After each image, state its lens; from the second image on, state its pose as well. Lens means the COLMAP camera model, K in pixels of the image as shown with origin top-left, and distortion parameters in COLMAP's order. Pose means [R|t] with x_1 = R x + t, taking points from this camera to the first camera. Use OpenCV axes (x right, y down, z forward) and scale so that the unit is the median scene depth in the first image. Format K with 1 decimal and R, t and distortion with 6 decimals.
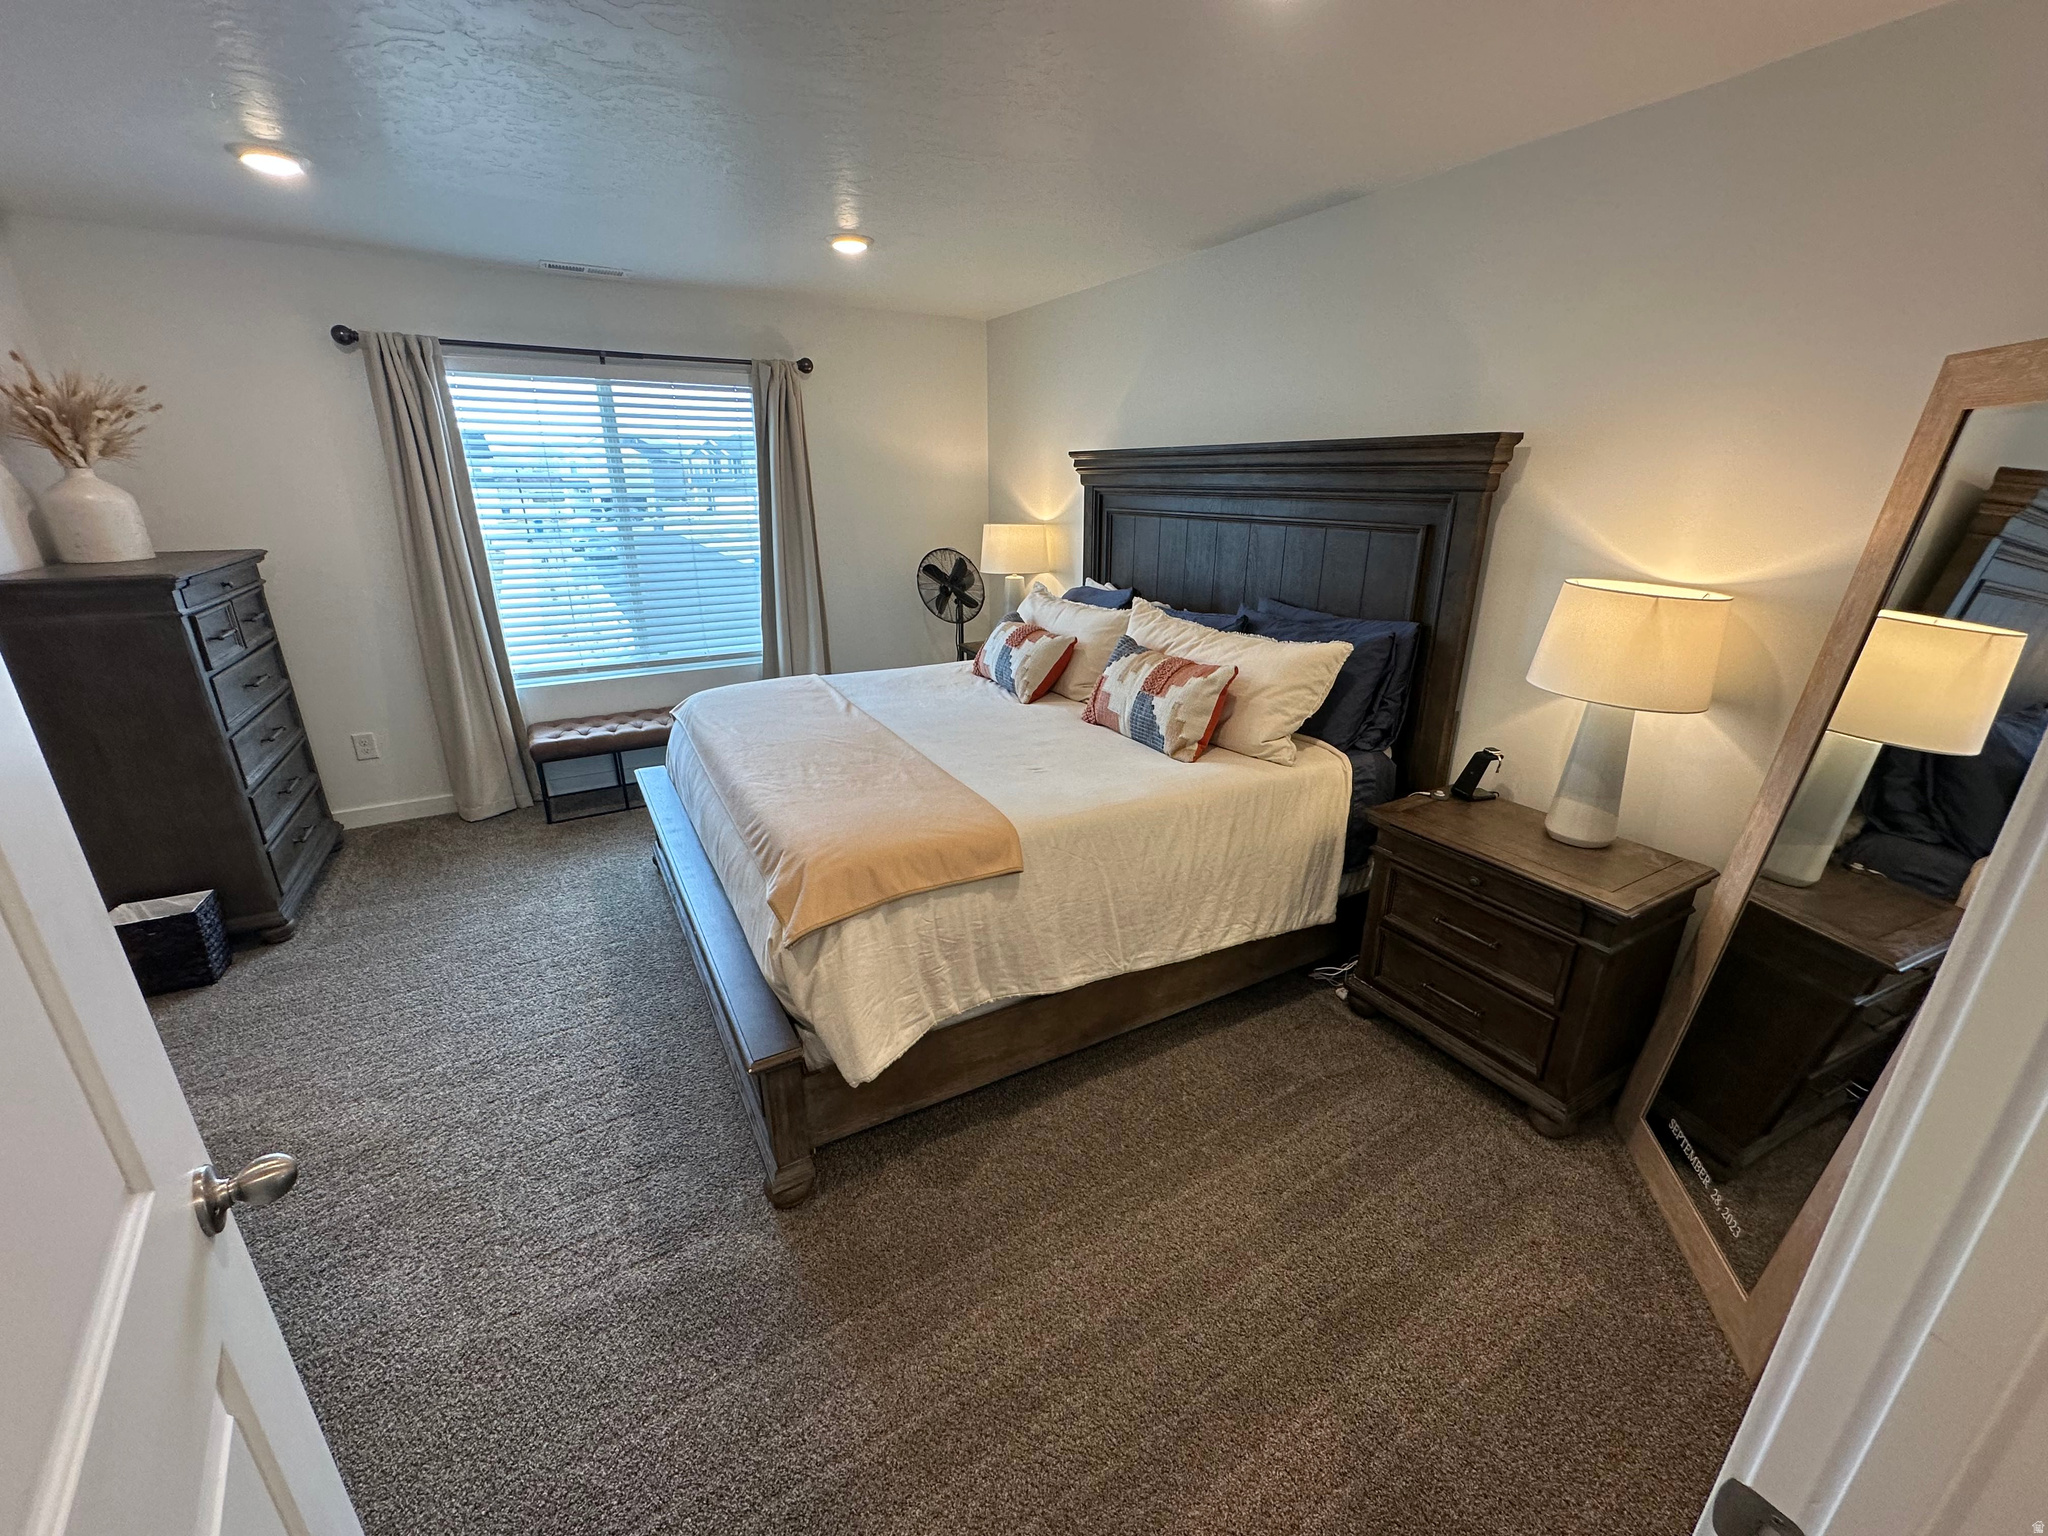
lens RADIAL K [[814.2, 0, 1026.0], [0, 814.2, 764.8], [0, 0, 1]] dist [-0.003394, 0.000341]
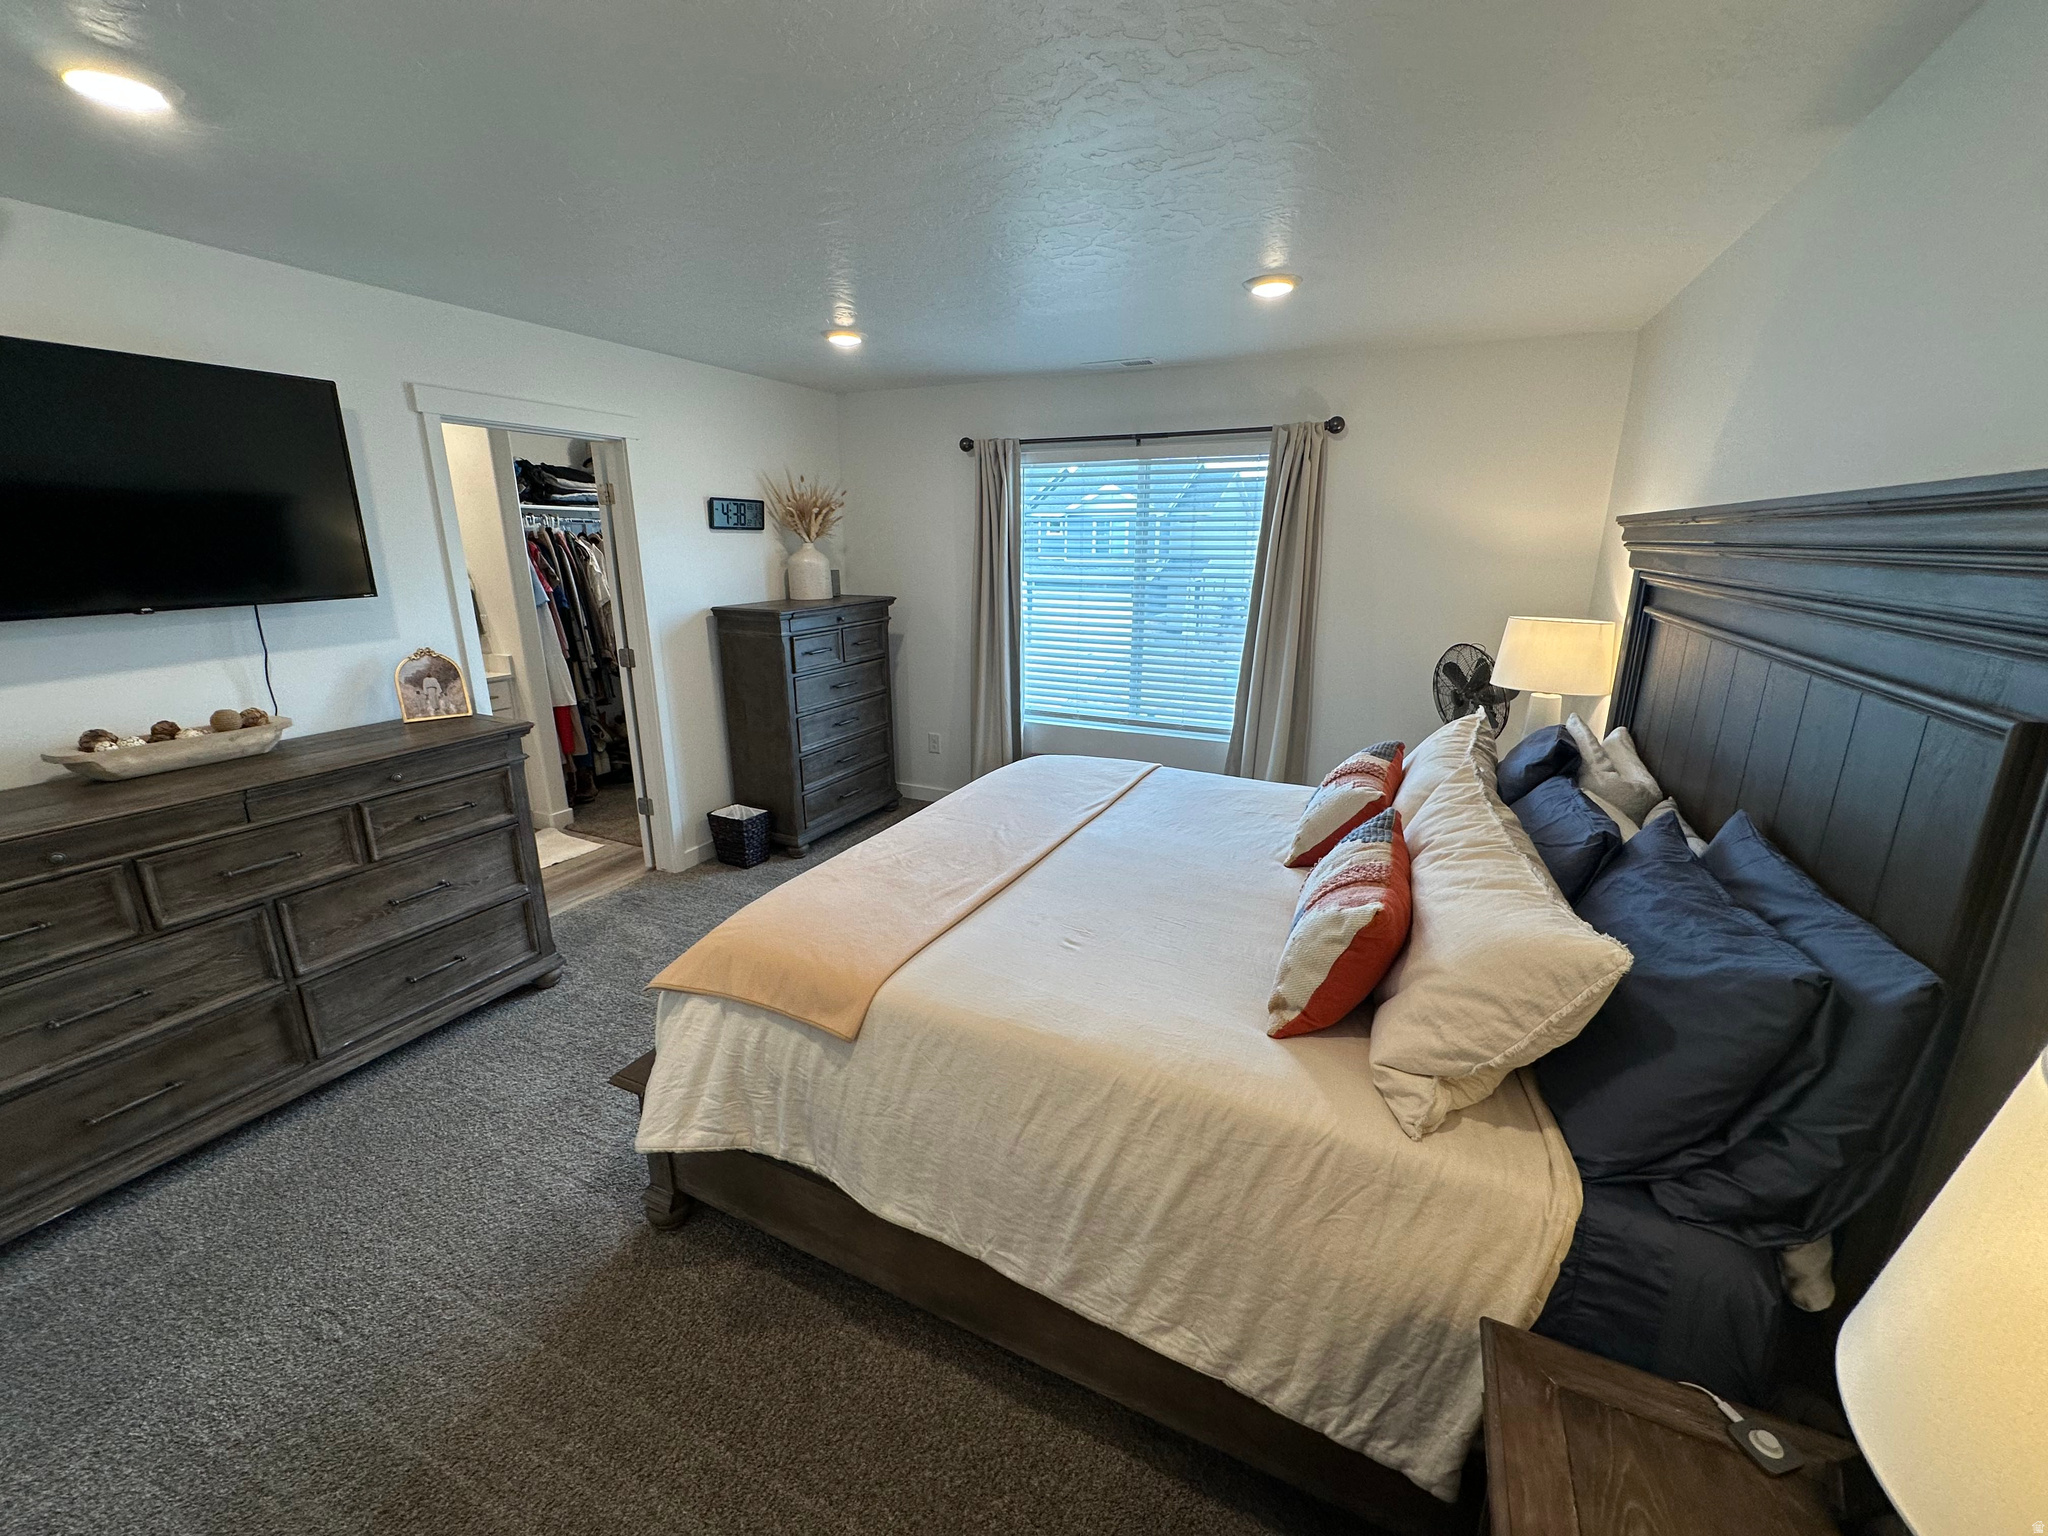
lens RADIAL K [[814.2, 0, 1026.0], [0, 814.2, 764.8], [0, 0, 1]] dist [-0.003394, 0.000341]
pose [[0.571829, 0.218332, -0.790786, 0.461692], [-0.270592, 0.960187, 0.069433, -0.162751], [0.774462, 0.174276, 0.608142, 0.404053]]
